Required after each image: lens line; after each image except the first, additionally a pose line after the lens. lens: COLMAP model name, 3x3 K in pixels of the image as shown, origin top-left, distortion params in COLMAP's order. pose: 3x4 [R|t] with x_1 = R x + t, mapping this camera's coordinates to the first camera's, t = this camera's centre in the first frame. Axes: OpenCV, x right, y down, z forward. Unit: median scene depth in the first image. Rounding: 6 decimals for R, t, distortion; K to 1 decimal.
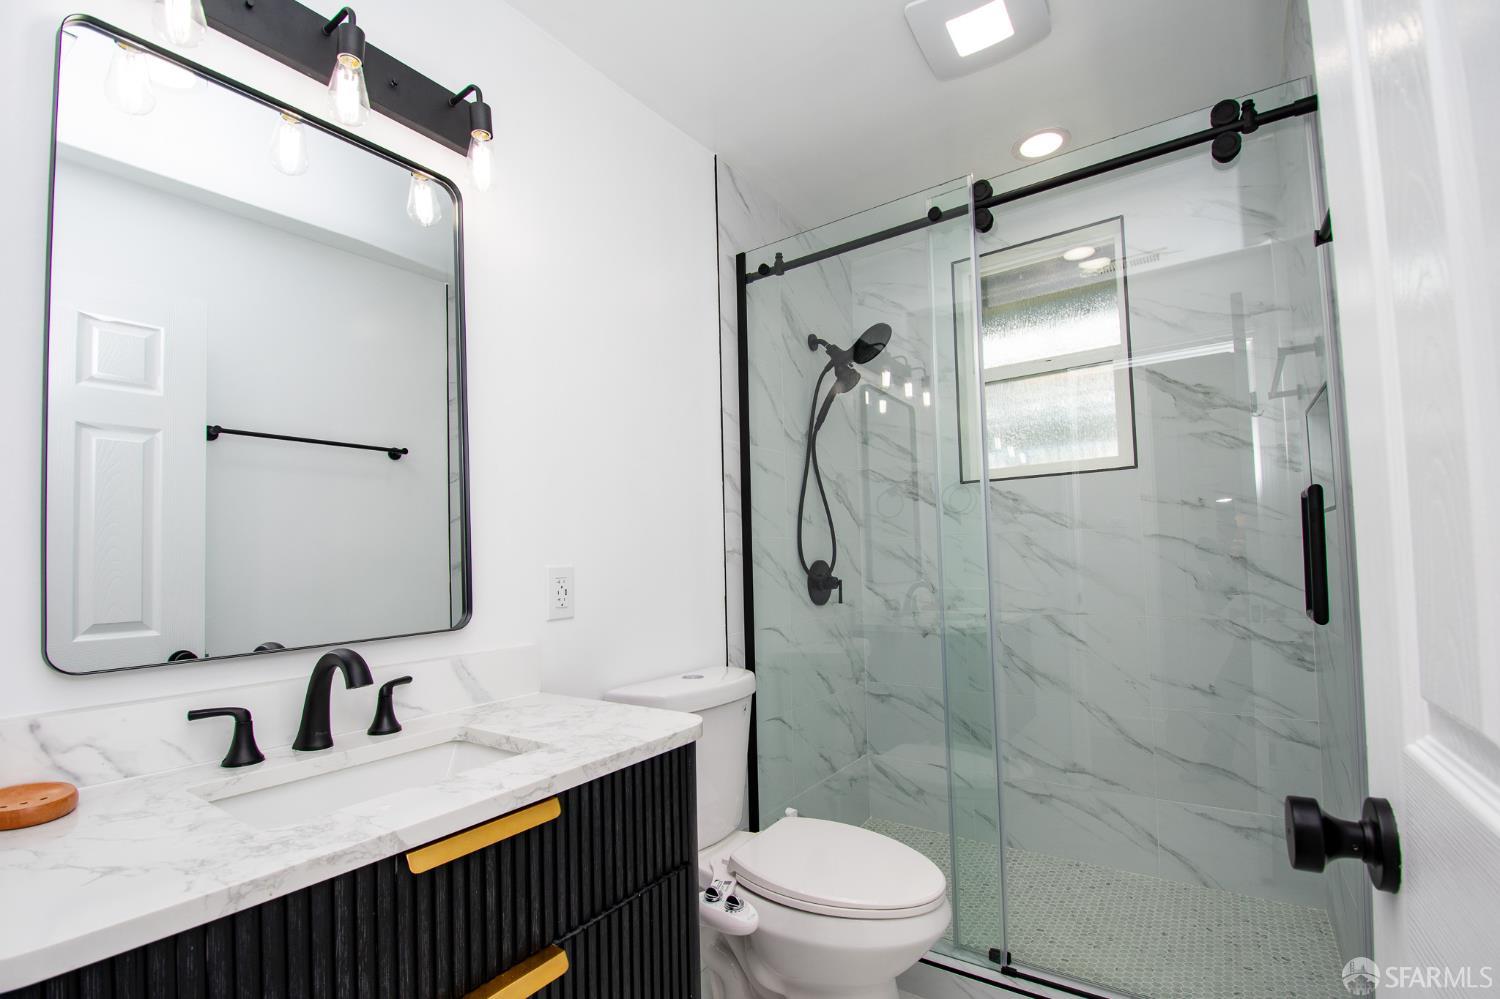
lens RADIAL K [[656.1, 0, 747.2], [0, 656.1, 524.4], [0, 0, 1]] dist [-0.002265, -0.000691]
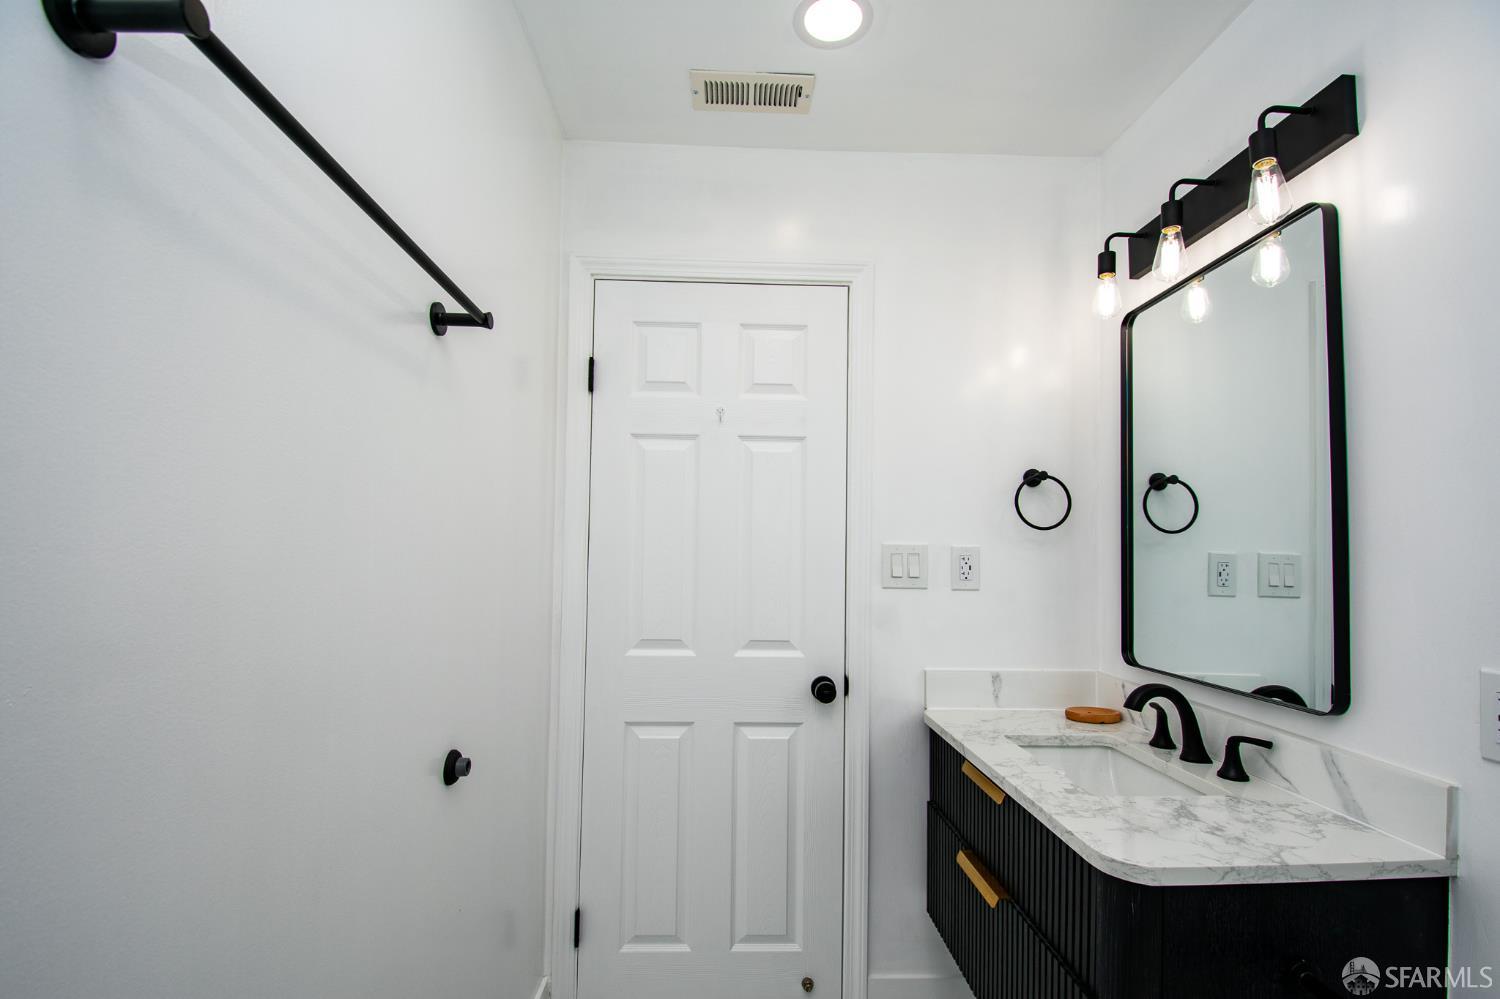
lens RADIAL K [[656.1, 0, 747.2], [0, 656.1, 524.4], [0, 0, 1]] dist [-0.002265, -0.000691]
pose [[-0.799589, -0.004146, -0.600533, 0.854589], [0.046624, 0.996529, -0.068958, -0.085410], [0.598735, -0.083137, -0.796621, 1.537445]]
